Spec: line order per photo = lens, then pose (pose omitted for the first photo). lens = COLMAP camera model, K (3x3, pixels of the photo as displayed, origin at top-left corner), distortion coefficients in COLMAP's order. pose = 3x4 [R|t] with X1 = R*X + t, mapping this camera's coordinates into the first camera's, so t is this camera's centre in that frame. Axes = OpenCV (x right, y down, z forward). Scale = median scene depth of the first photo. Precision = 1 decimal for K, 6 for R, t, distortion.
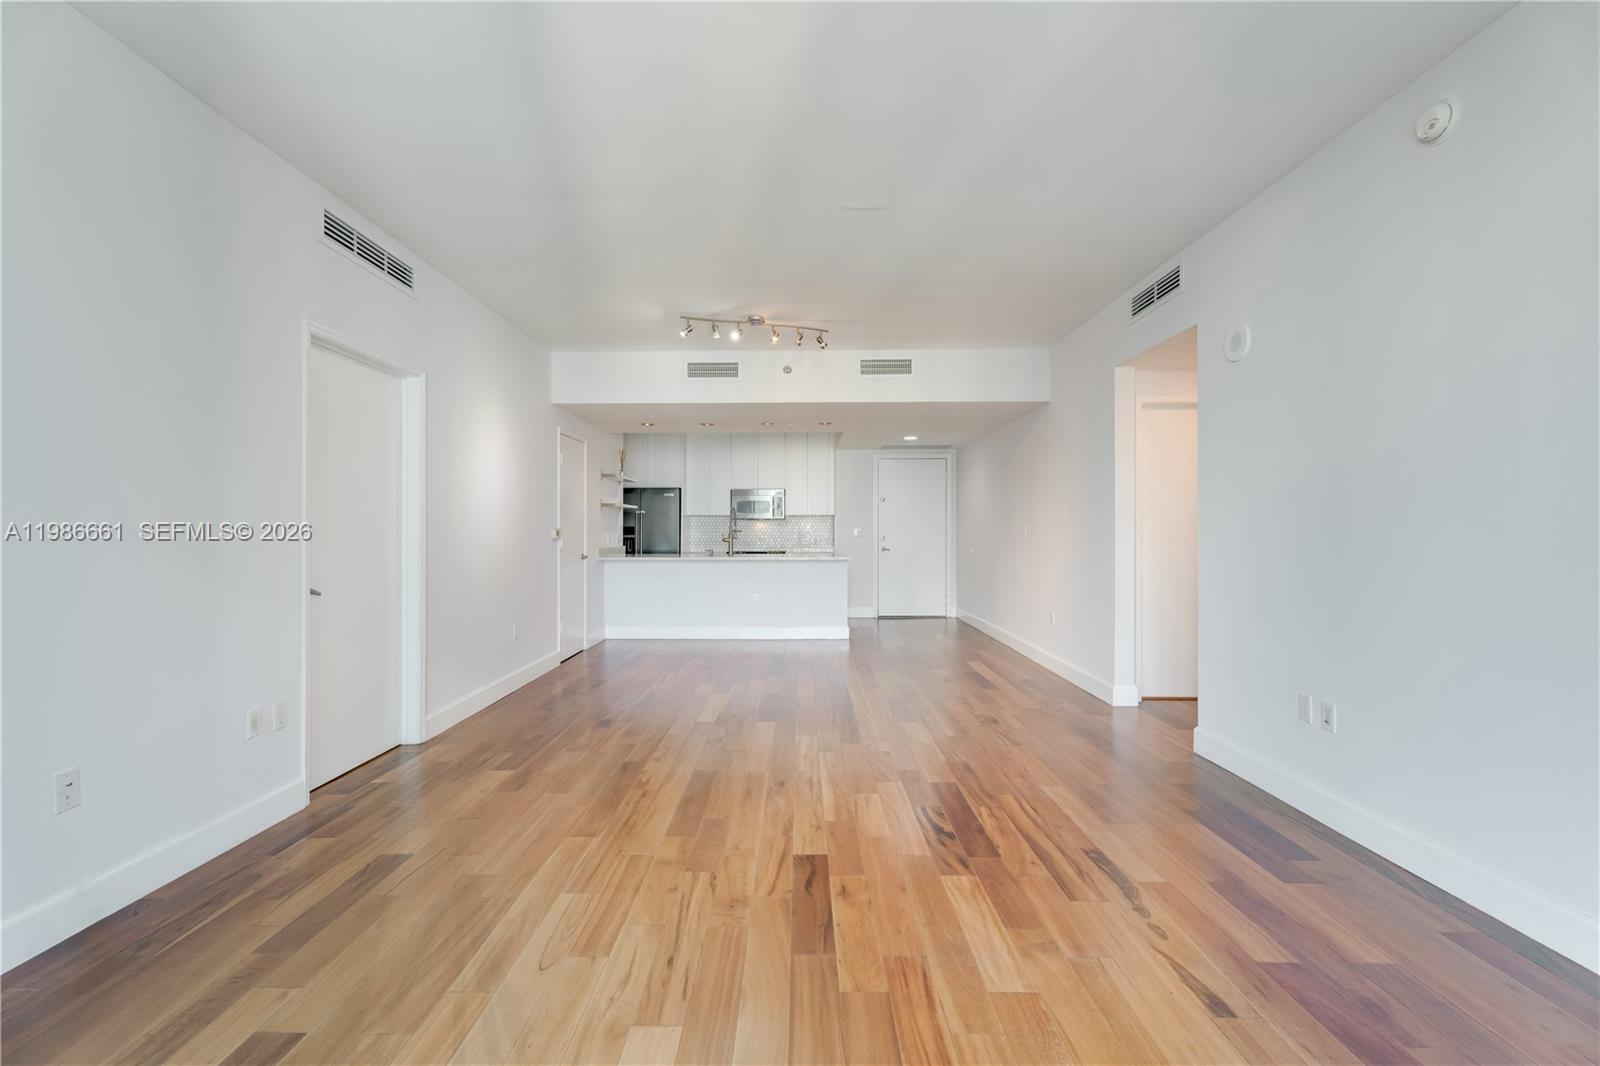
lens RADIAL K [[701.2, 0, 799.8], [0, 701.2, 536.8], [0, 0, 1]] dist [-0.001442, 0.000913]
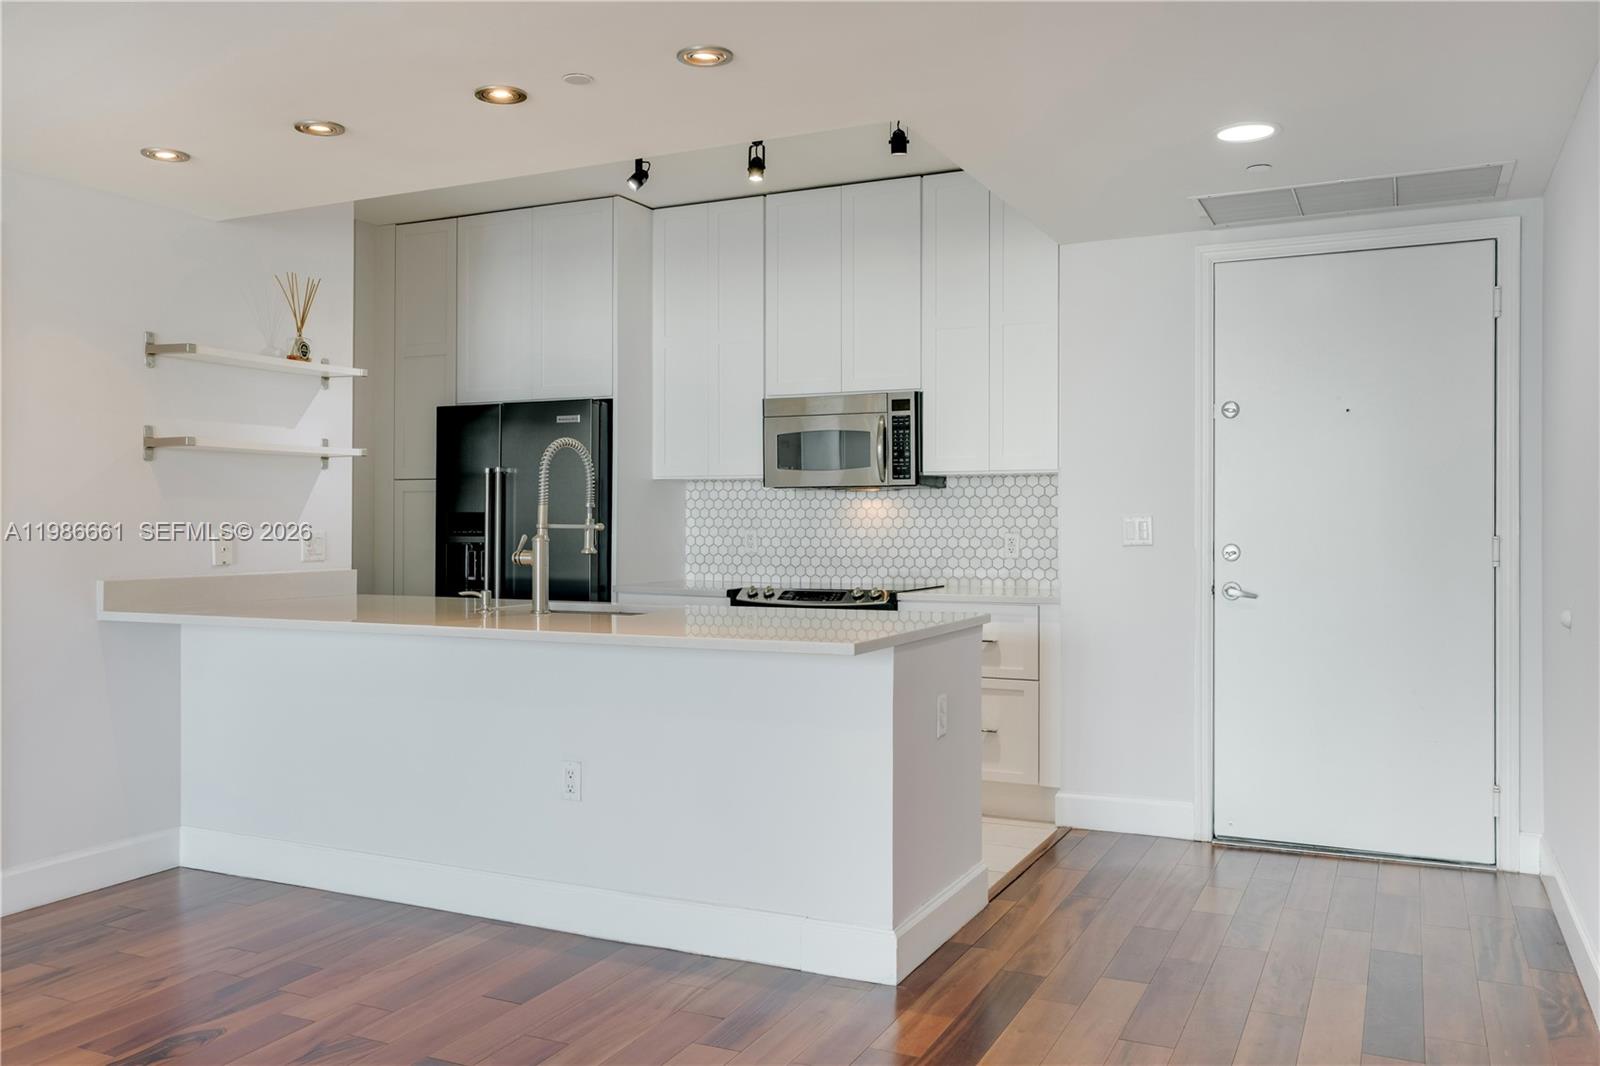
lens RADIAL K [[1274.9, 0, 795.1], [0, 1274.9, 525.8], [0, 0, 1]] dist [-0.001731, 0.012424]
pose [[0.902333, 0.000710, -0.431039, 0.180993], [-0.002785, 0.999987, -0.004183, -0.005791], [0.431030, 0.004975, 0.902324, 0.483754]]
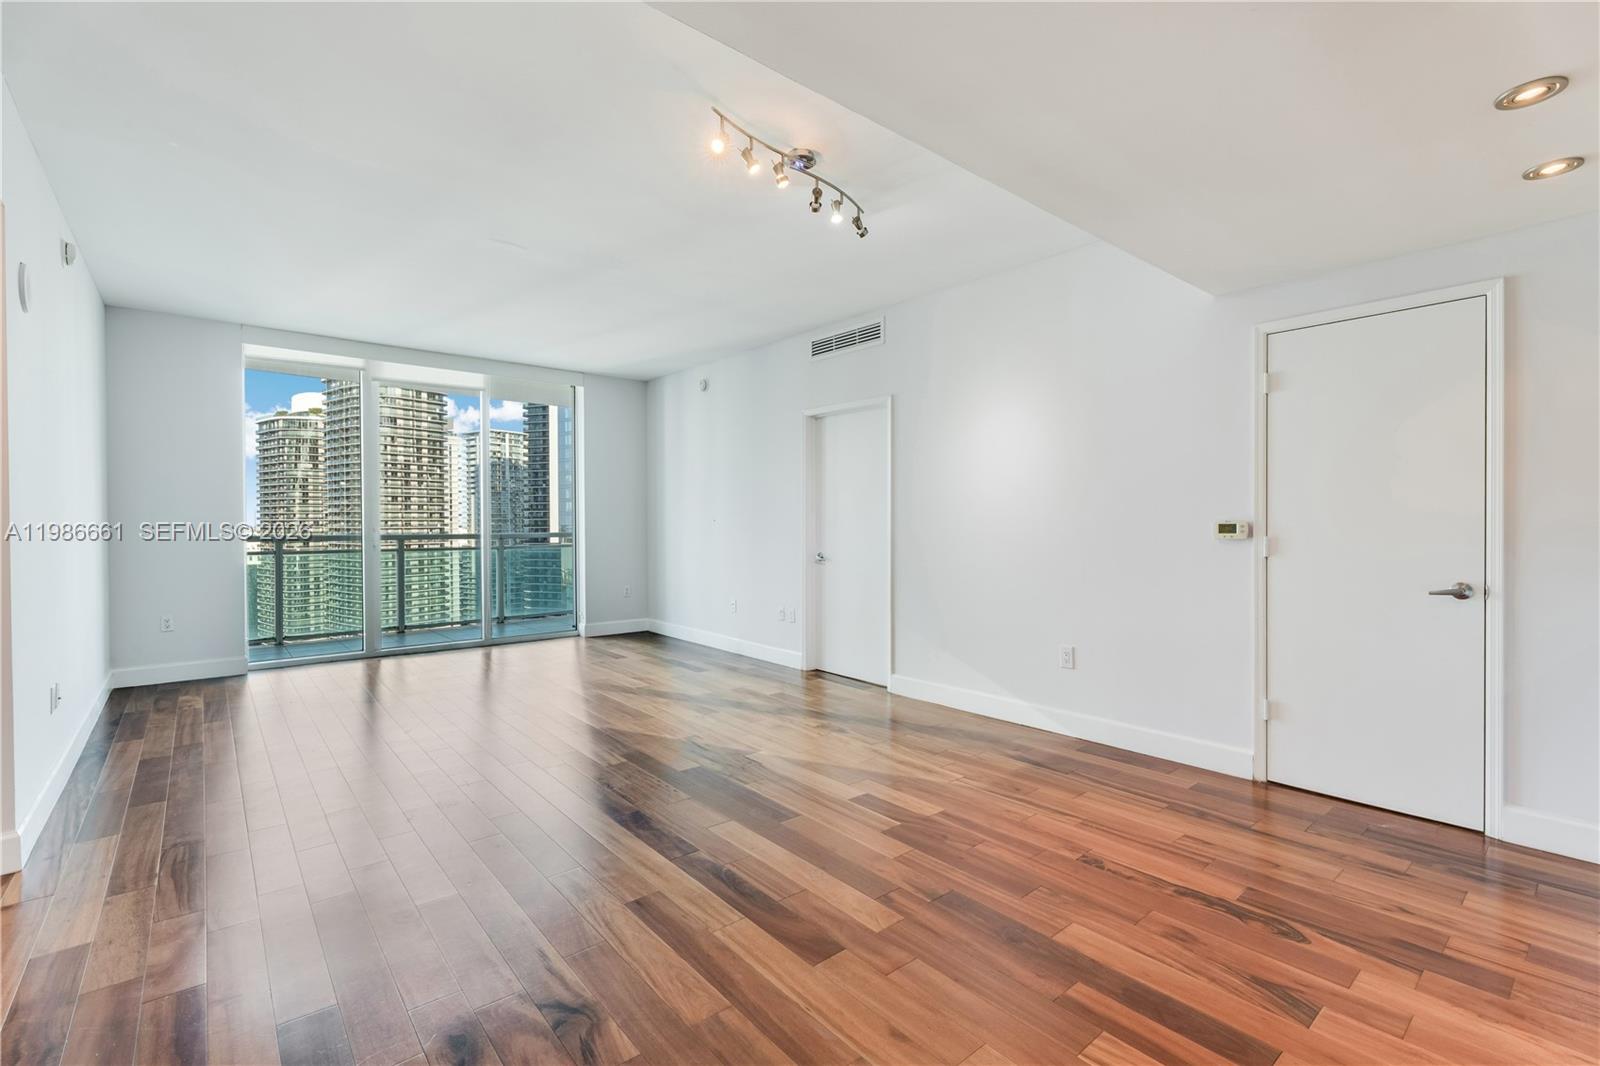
lens RADIAL K [[699.3, 0, 789.1], [0, 699.3, 529.8], [0, 0, 1]] dist [0.004442, -0.000316]
pose [[-0.773289, 0.008674, -0.633995, 0.169178], [-0.000261, 0.999902, 0.013998, -0.008356], [0.634054, 0.010990, -0.773211, 0.774239]]
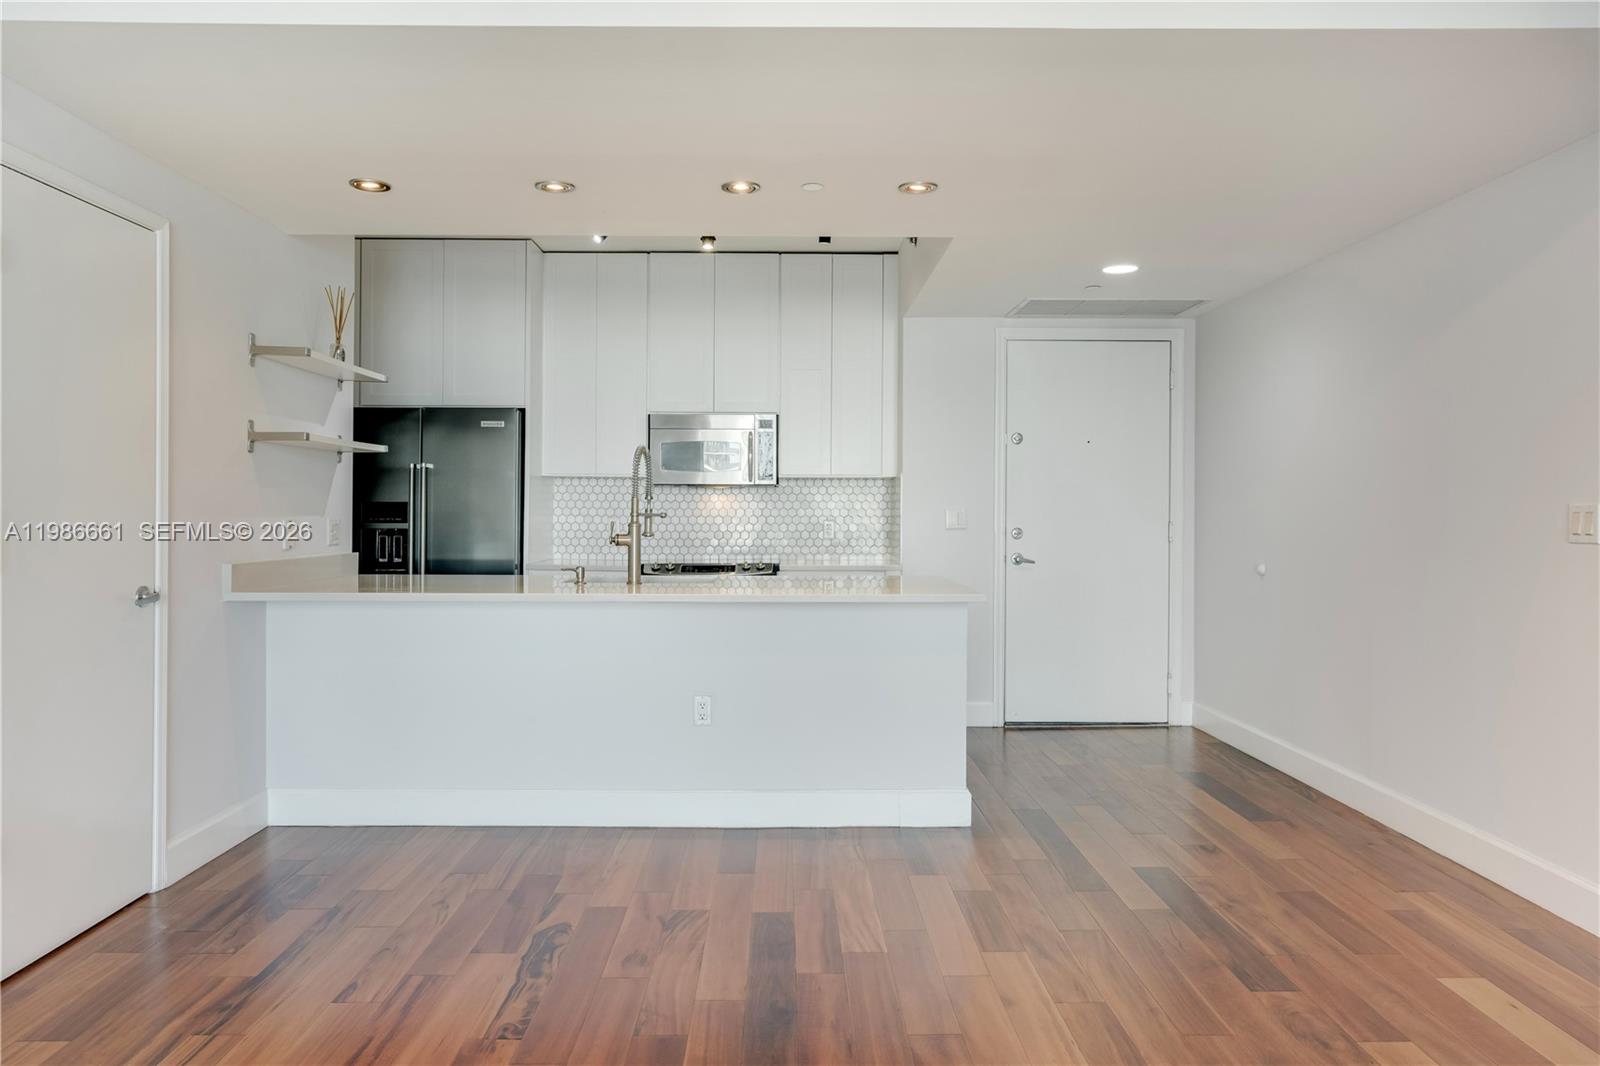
lens RADIAL K [[1055.4, 0, 790.4], [0, 1055.4, 518.4], [0, 0, 1]] dist [-0.013560, -0.000854]
pose [[0.999958, 0.003643, 0.008365, -0.019575], [-0.003621, 0.999990, -0.002657, -0.004604], [-0.008375, 0.002626, 0.999961, 0.386511]]
